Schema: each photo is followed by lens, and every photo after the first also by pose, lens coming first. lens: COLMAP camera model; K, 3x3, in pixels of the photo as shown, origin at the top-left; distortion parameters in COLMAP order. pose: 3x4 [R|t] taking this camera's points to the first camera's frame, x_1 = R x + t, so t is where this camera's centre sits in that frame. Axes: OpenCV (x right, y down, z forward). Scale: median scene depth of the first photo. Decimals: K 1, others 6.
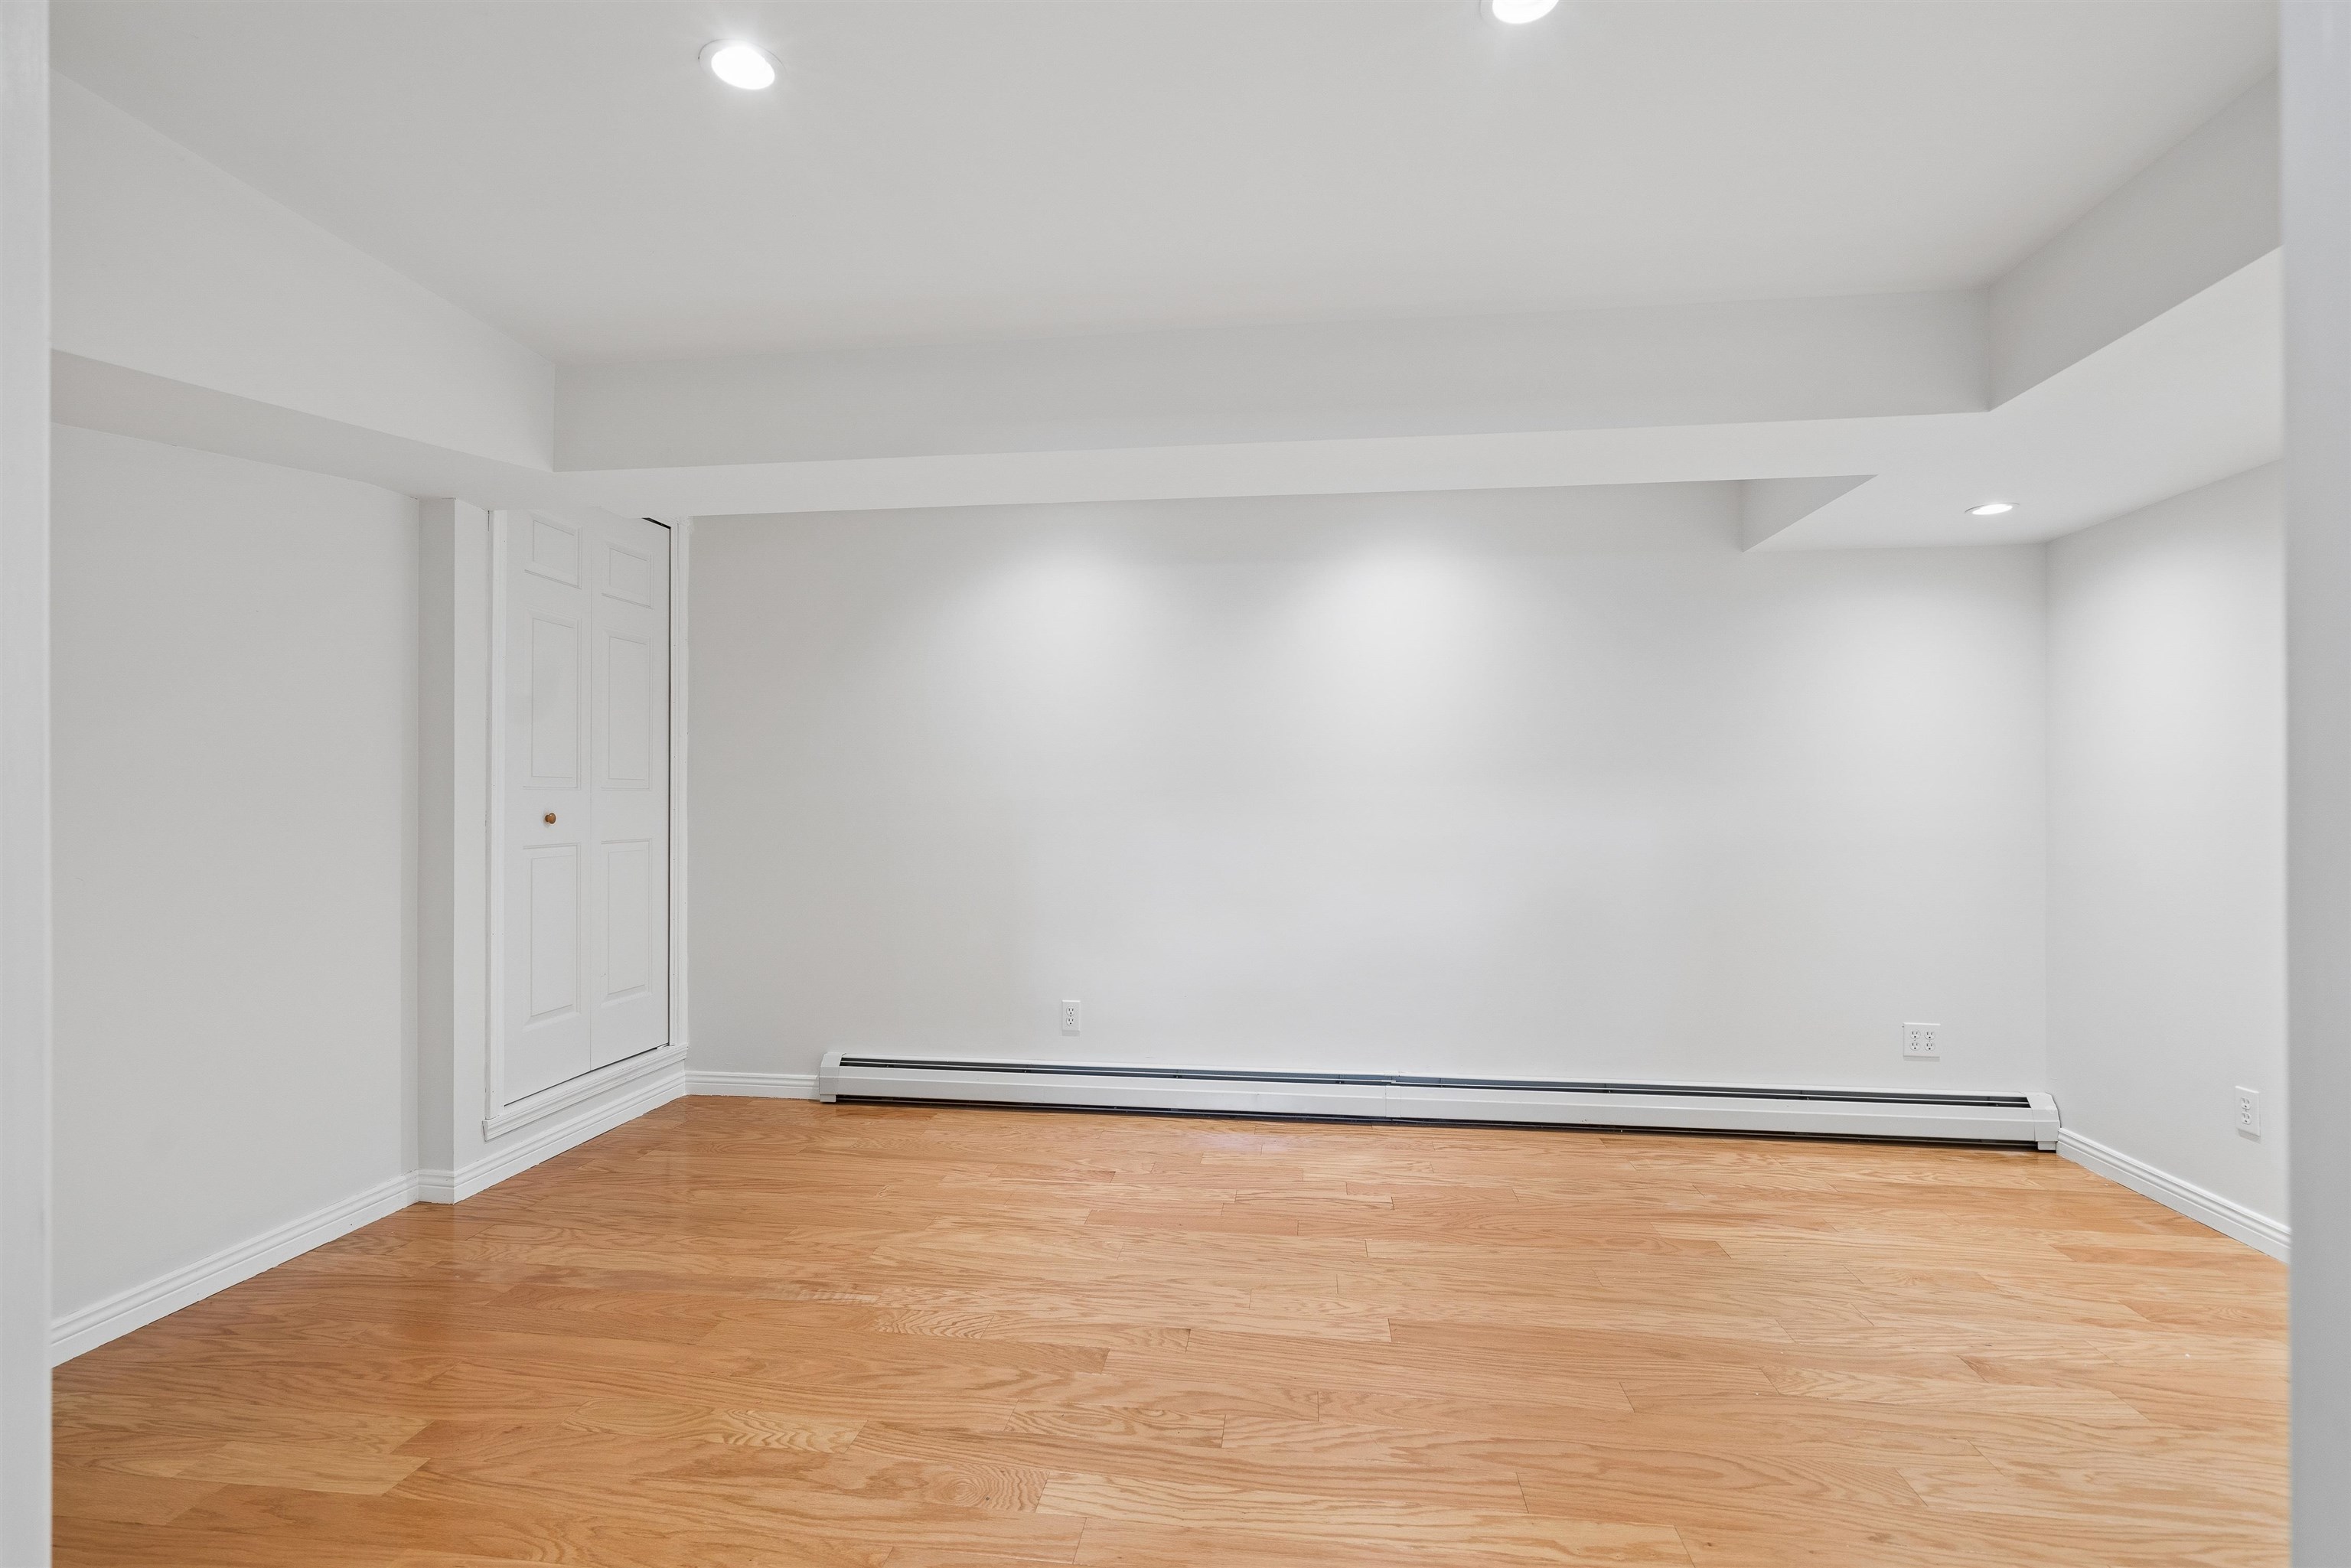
lens RADIAL K [[1072.1, 0, 1162.7], [0, 1072.1, 797.9], [0, 0, 1]] dist [-0.011936, 0.007924]
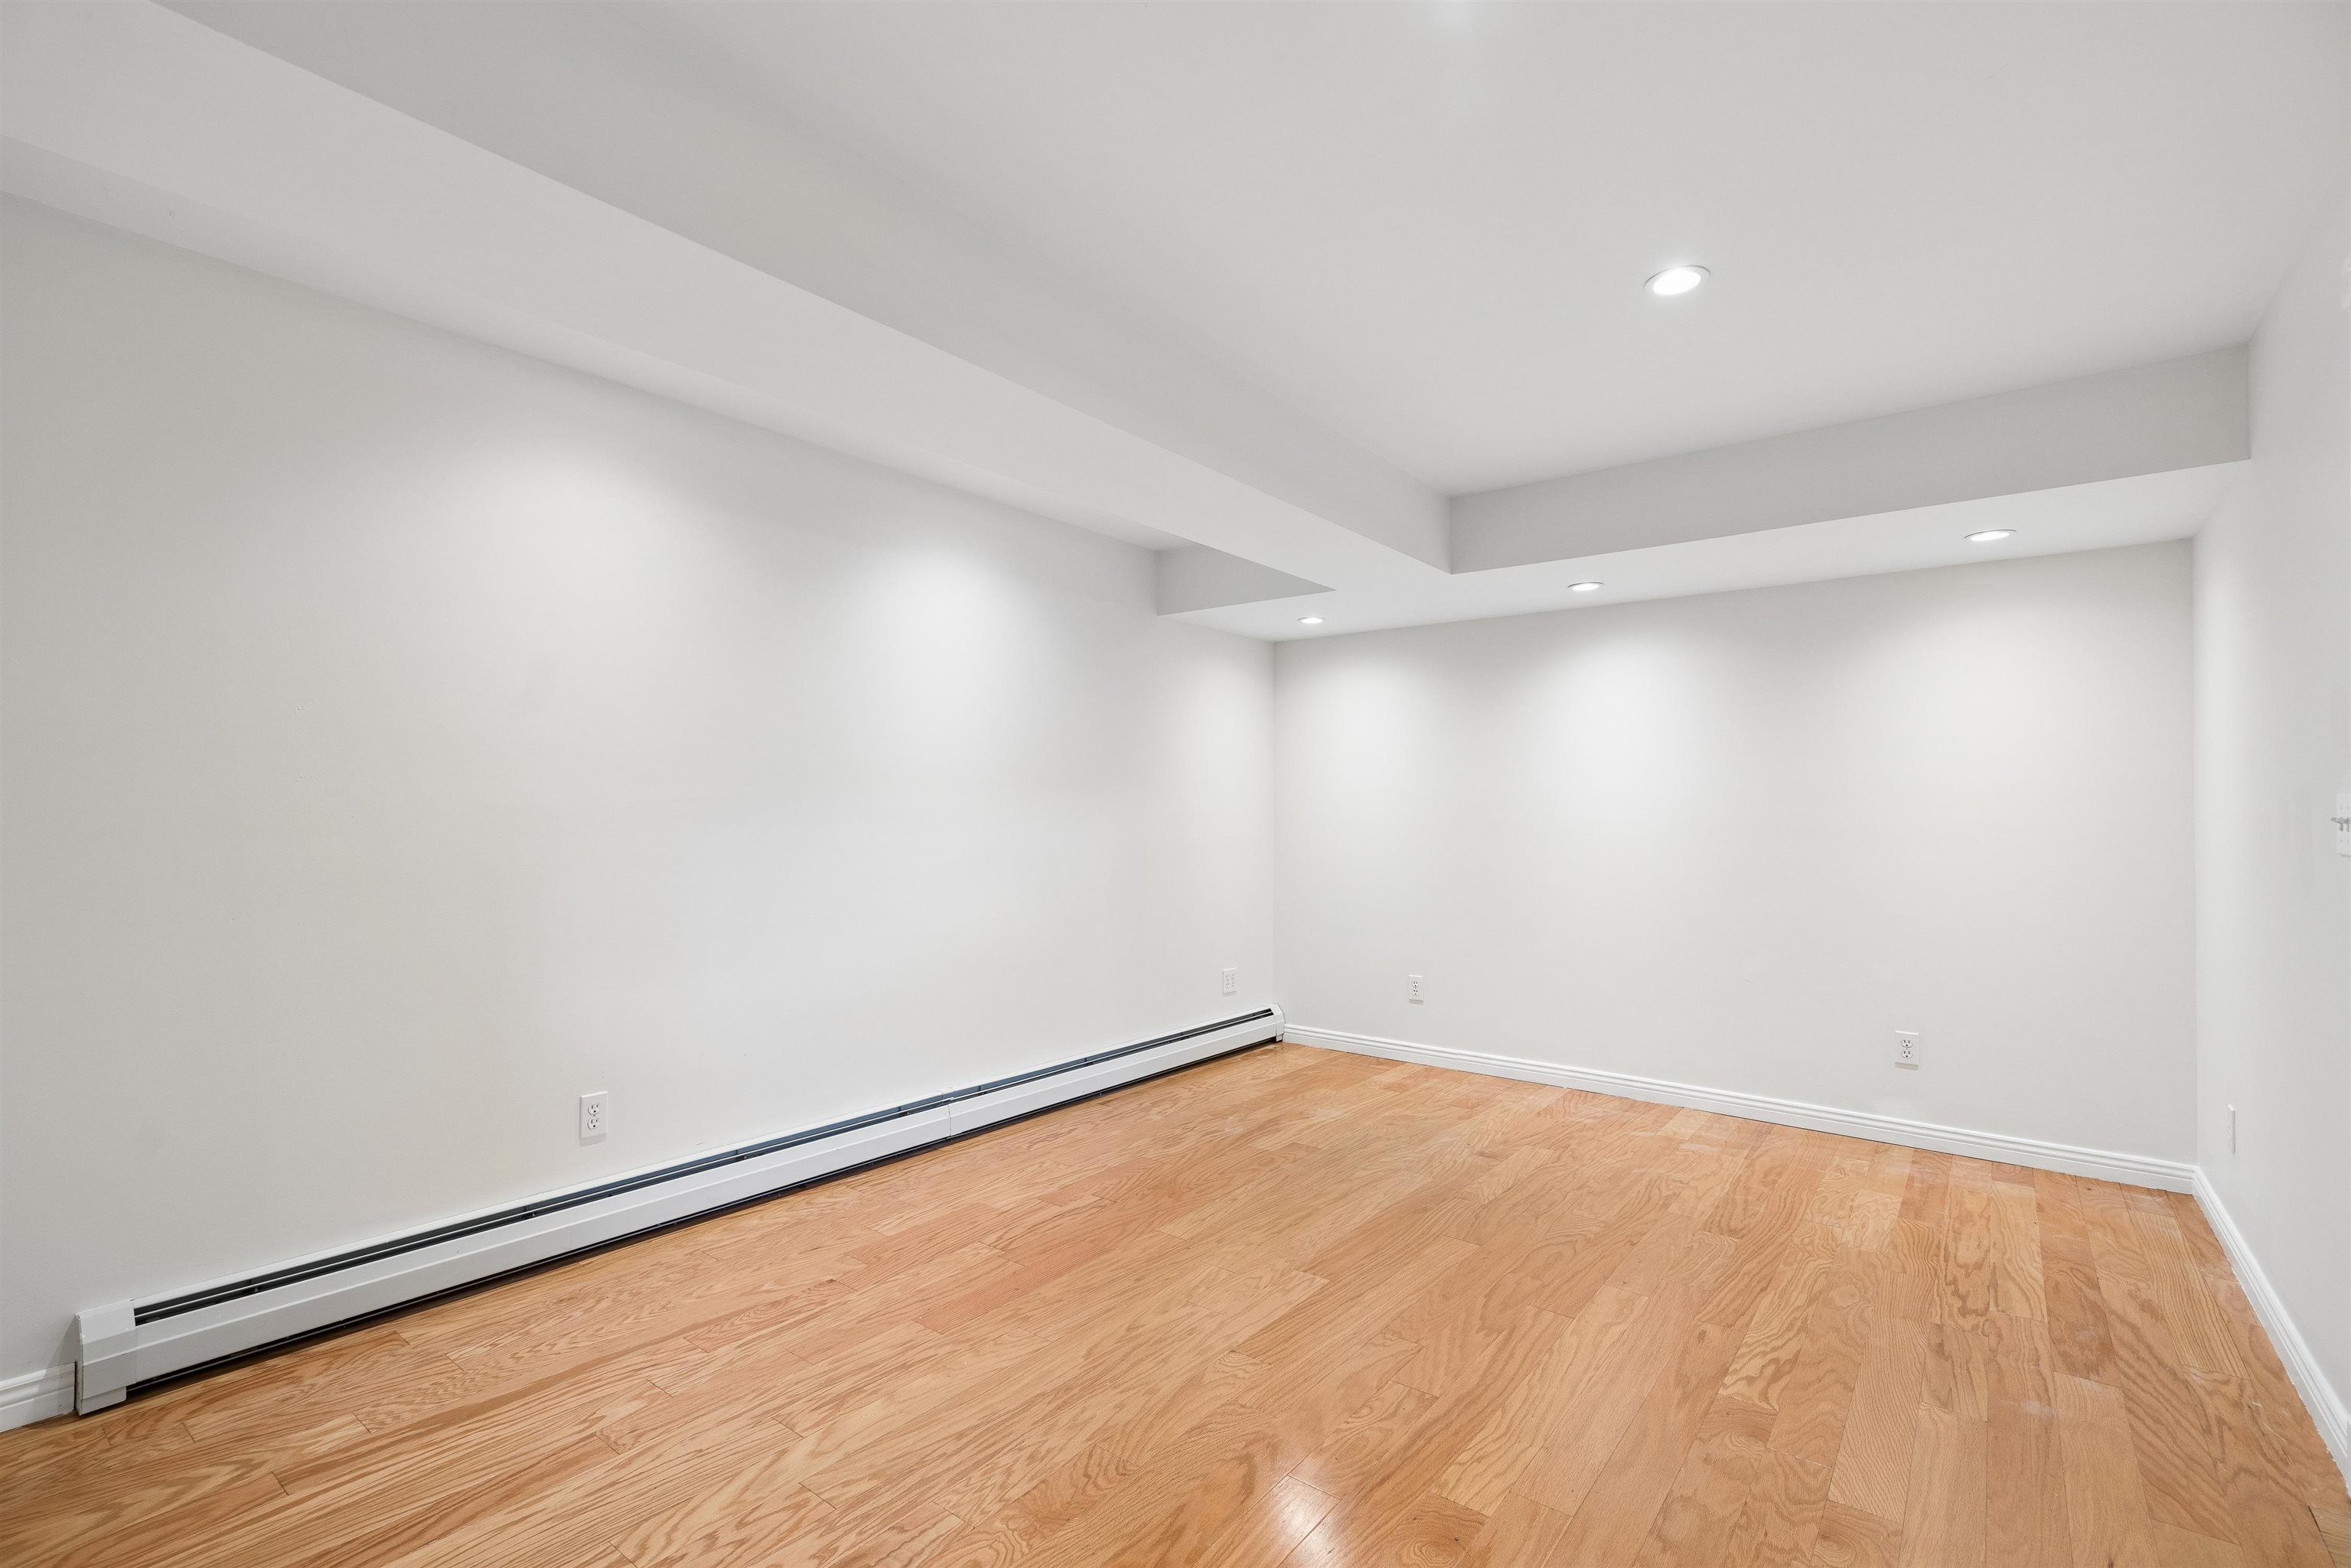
lens RADIAL K [[1072.1, 0, 1162.7], [0, 1072.1, 797.9], [0, 0, 1]] dist [-0.011936, 0.007924]
pose [[0.502973, 0.014808, 0.864175, -0.643568], [-0.009408, 0.999888, -0.011658, 0.005532], [-0.864251, -0.002266, 0.503056, 0.428550]]
